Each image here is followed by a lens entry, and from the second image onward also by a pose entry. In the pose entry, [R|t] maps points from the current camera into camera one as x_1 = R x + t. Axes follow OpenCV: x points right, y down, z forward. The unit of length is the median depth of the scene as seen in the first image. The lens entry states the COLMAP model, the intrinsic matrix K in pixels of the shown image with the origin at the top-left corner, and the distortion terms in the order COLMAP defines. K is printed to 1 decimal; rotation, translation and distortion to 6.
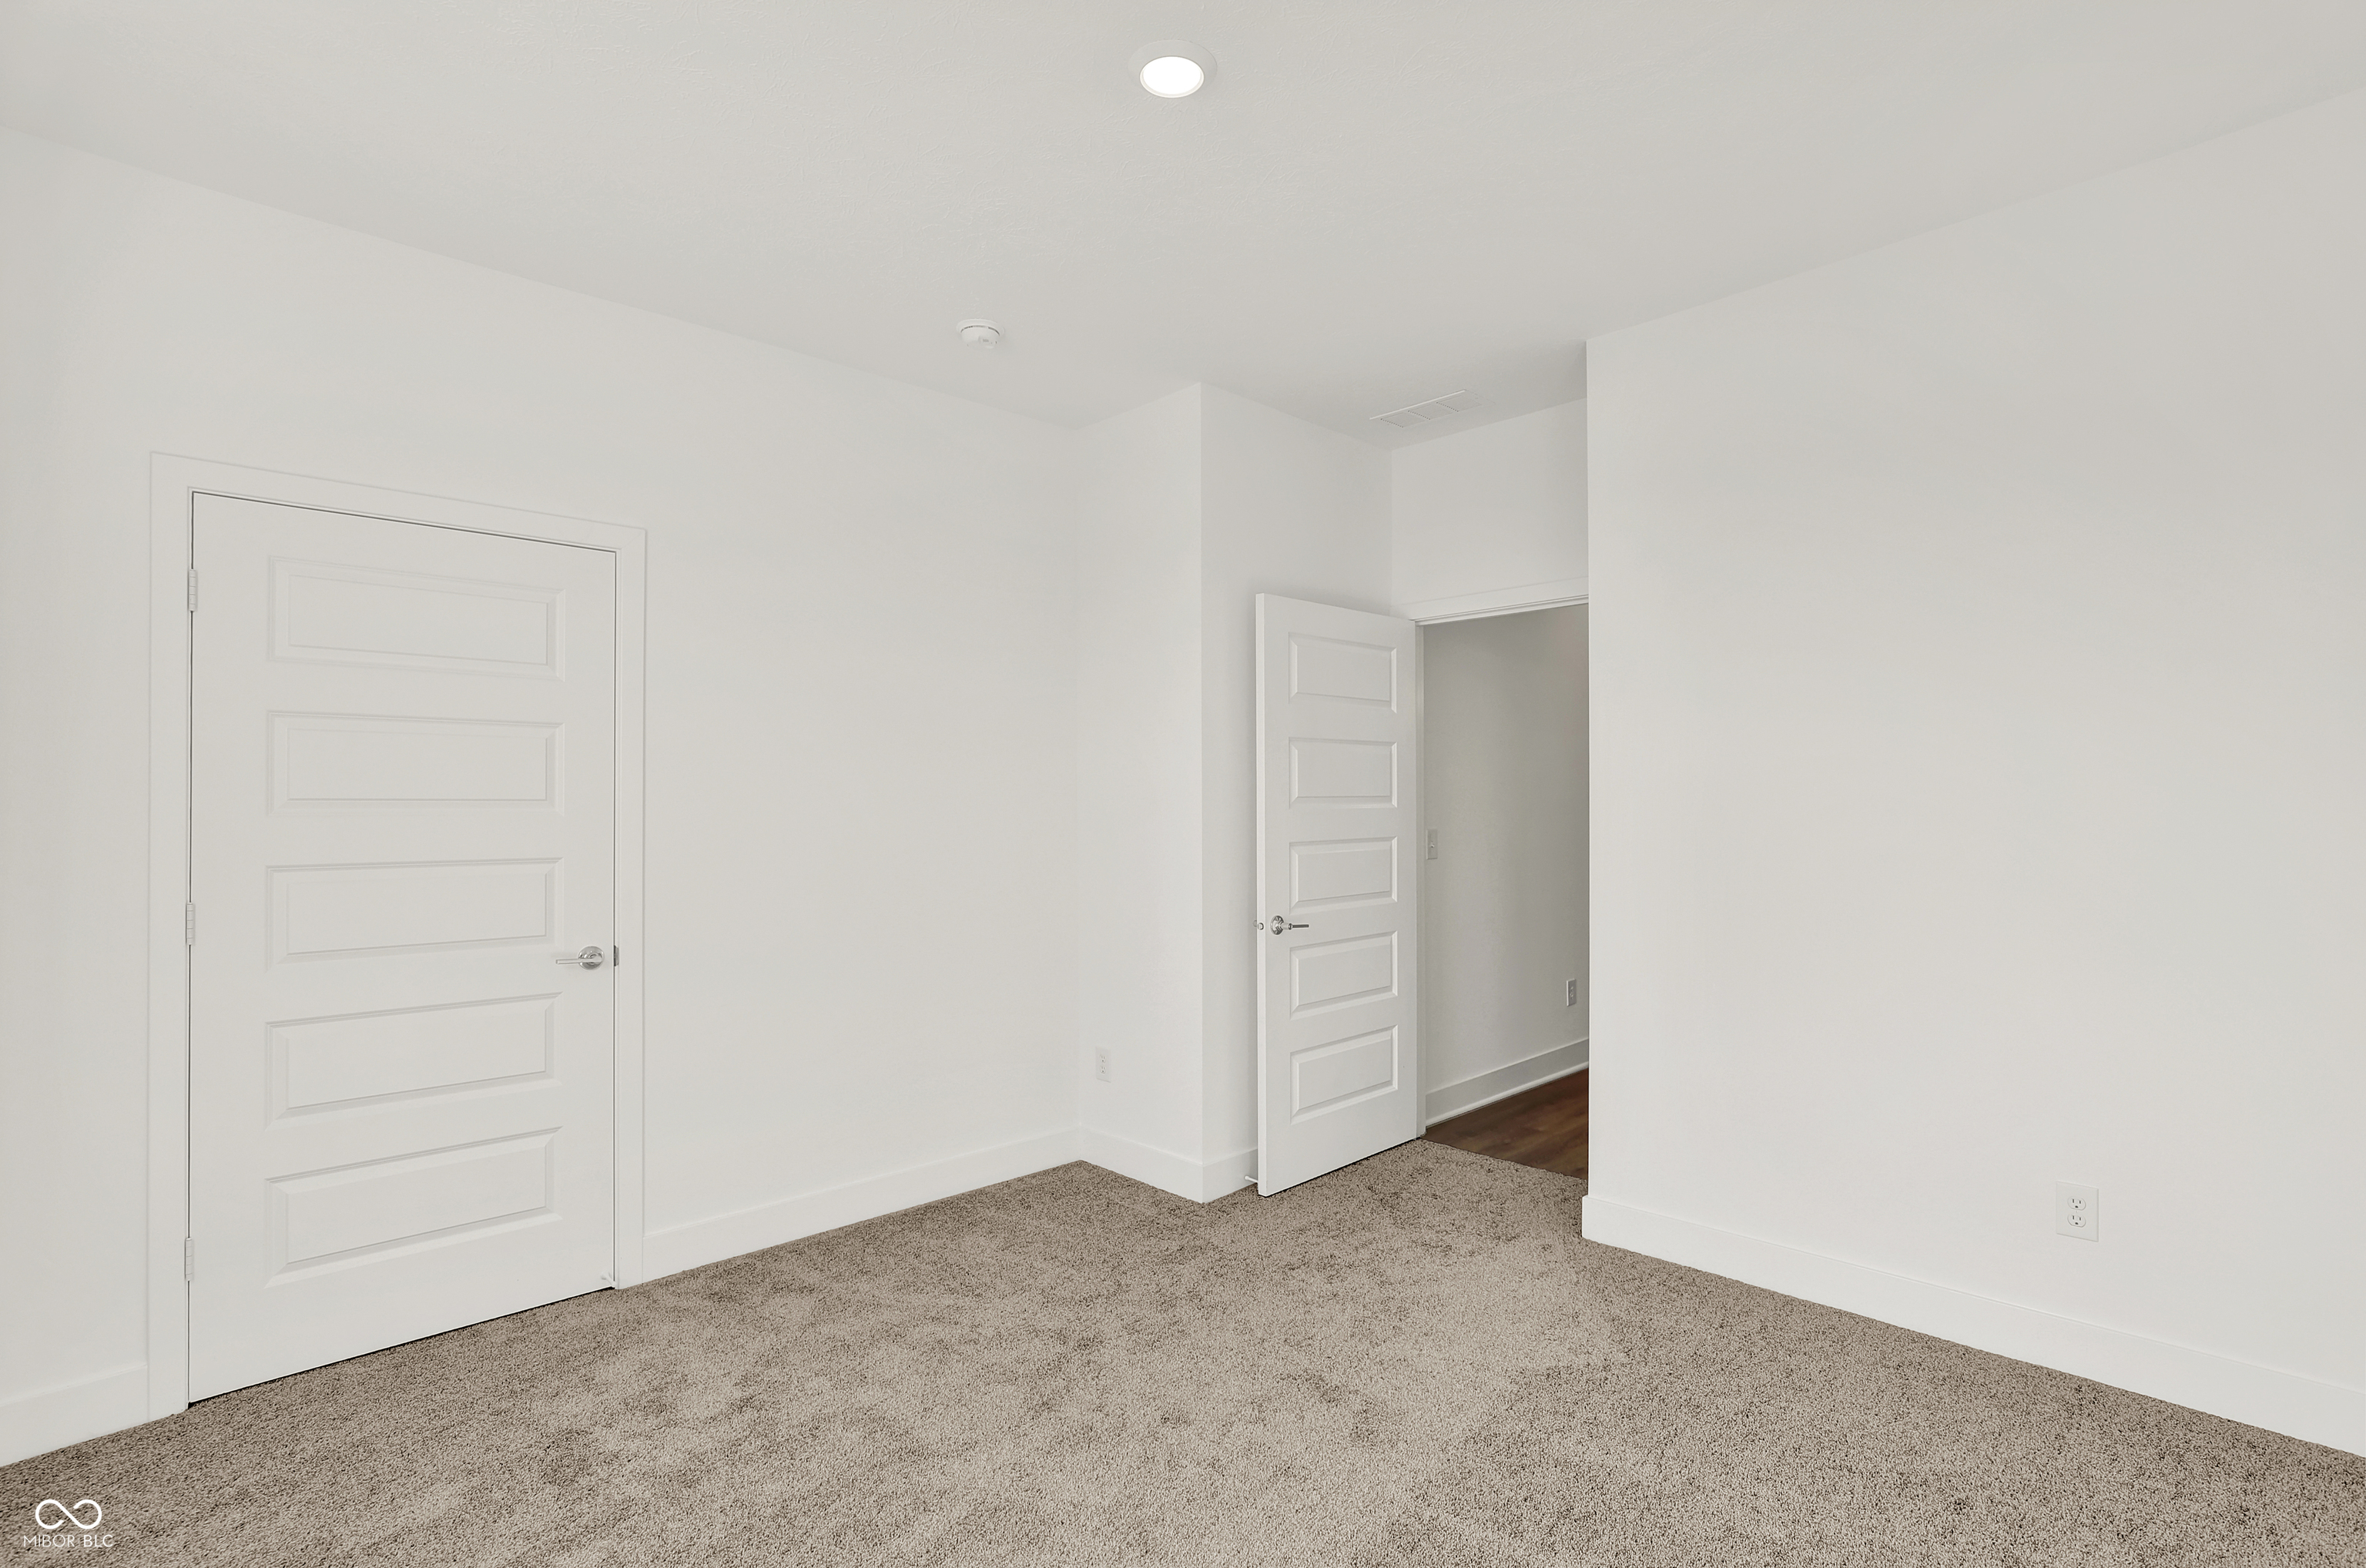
lens RADIAL K [[1125.1, 0, 1183.0], [0, 1125.1, 784.0], [0, 0, 1]] dist [-0.020632, 0.000675]
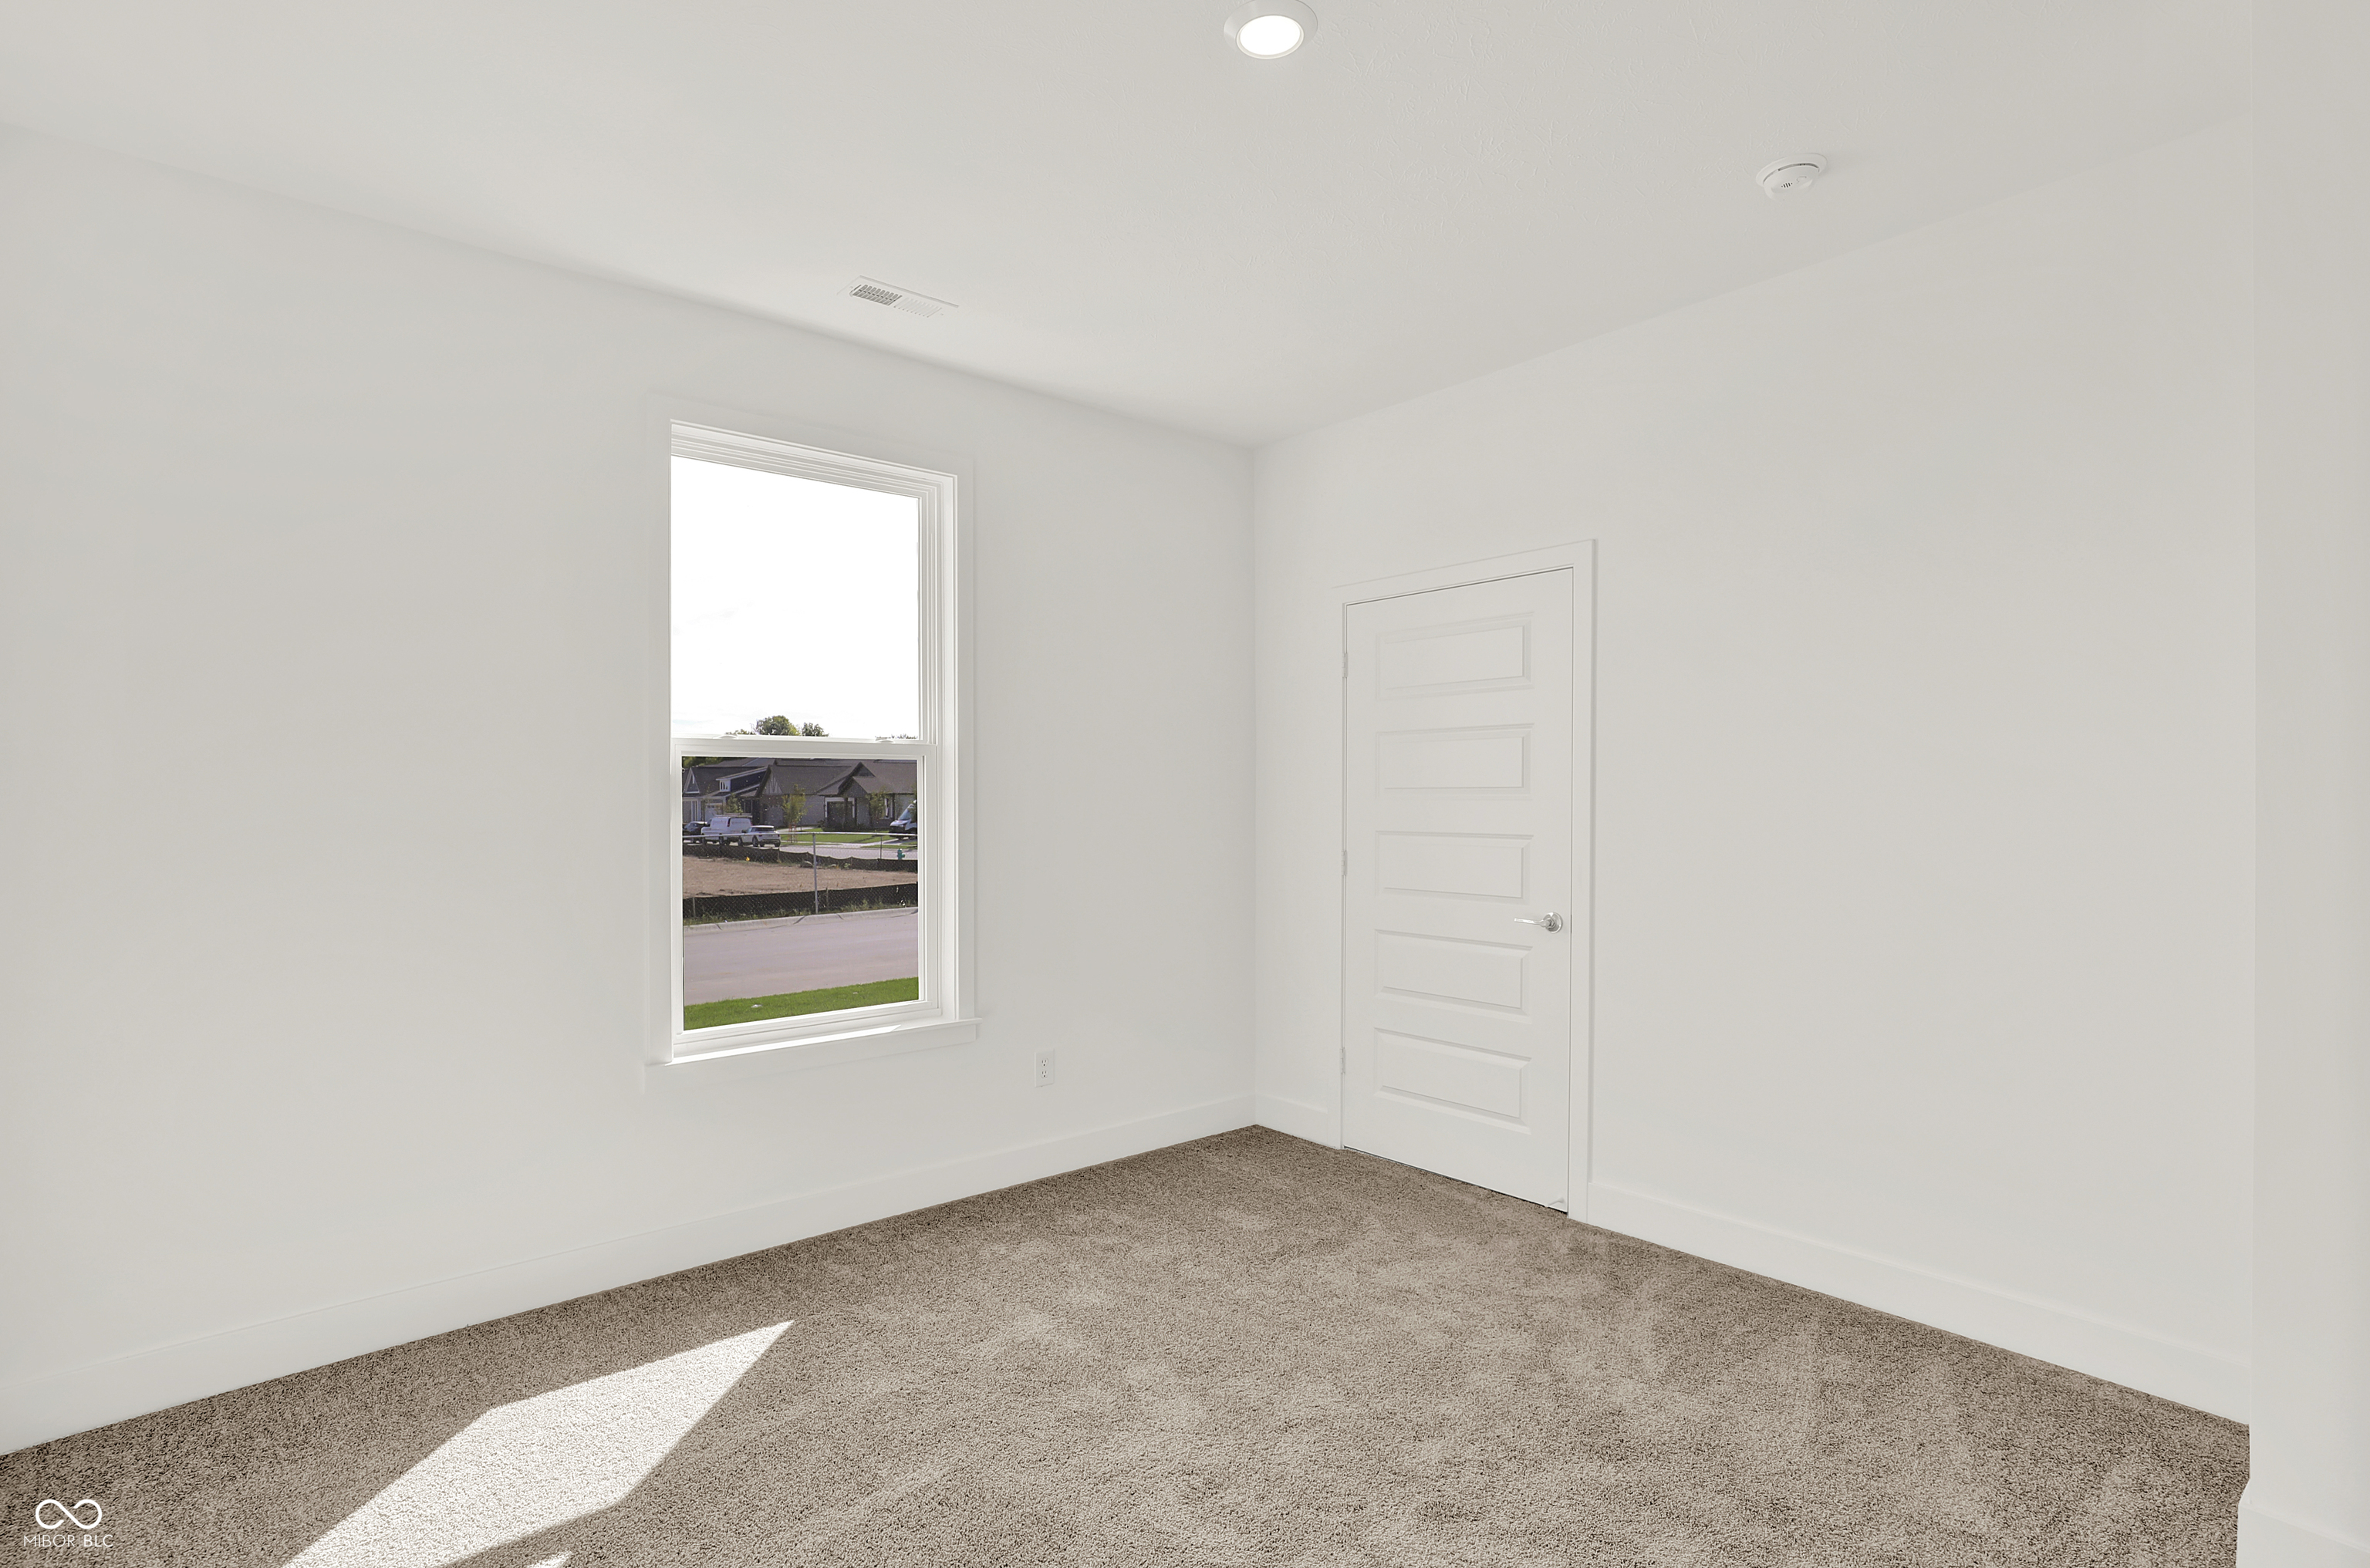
lens RADIAL K [[1130.5, 0, 1156.2], [0, 1130.5, 805.1], [0, 0, 1]] dist [-0.001436, 0.000013]
pose [[-0.066468, 0.007615, -0.997760, 0.691017], [0.016709, 0.999839, 0.006518, 0.019182], [0.997649, -0.016238, -0.066584, 0.685748]]
